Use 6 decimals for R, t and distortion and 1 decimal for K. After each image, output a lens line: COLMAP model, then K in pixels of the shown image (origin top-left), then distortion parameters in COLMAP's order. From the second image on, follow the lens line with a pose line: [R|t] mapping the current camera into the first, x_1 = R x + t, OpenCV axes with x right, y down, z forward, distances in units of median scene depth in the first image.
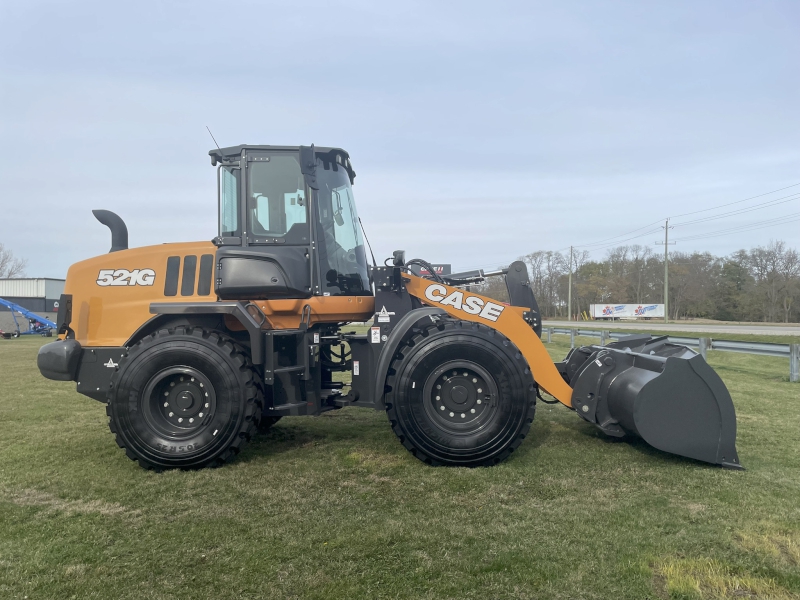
lens RADIAL K [[610.1, 0, 398.5], [0, 610.1, 301.8], [0, 0, 1]] dist [0.049230, -0.012331]
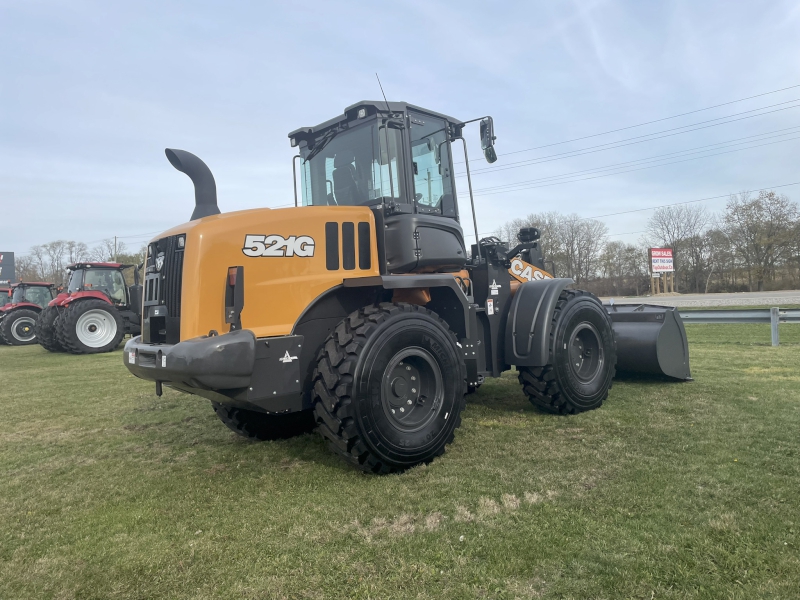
lens RADIAL K [[610.1, 0, 398.6], [0, 610.1, 303.7], [0, 0, 1]] dist [0.049230, -0.012331]
pose [[0.713998, -0.037787, 0.699127, -0.878760], [0.029409, 0.999280, 0.023975, 0.018738], [-0.699530, 0.003442, 0.714595, 0.352260]]
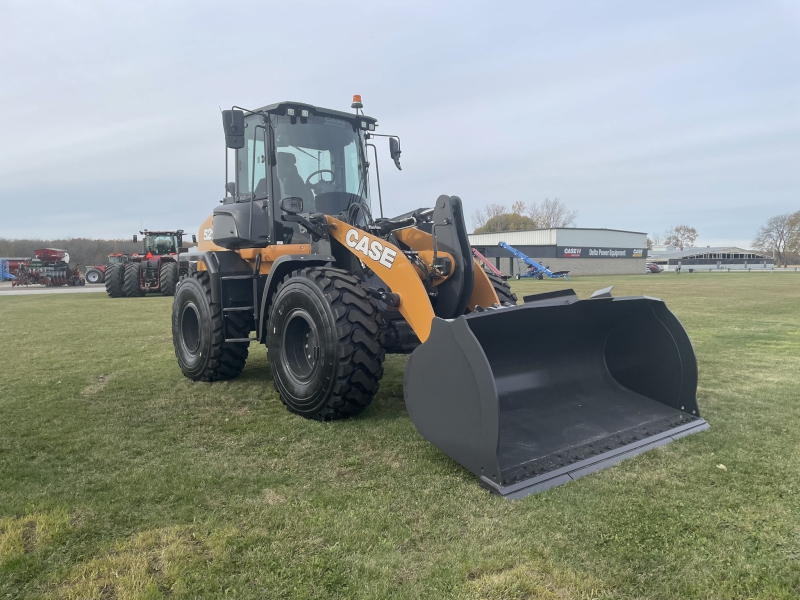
lens RADIAL K [[610.1, 0, 402.3], [0, 610.1, 299.7], [0, 0, 1]] dist [0.049230, -0.012331]
pose [[0.675109, 0.042954, -0.736466, 0.817887], [0.020794, 0.996799, 0.077200, 0.009083], [0.737425, -0.067432, 0.672055, 0.412560]]
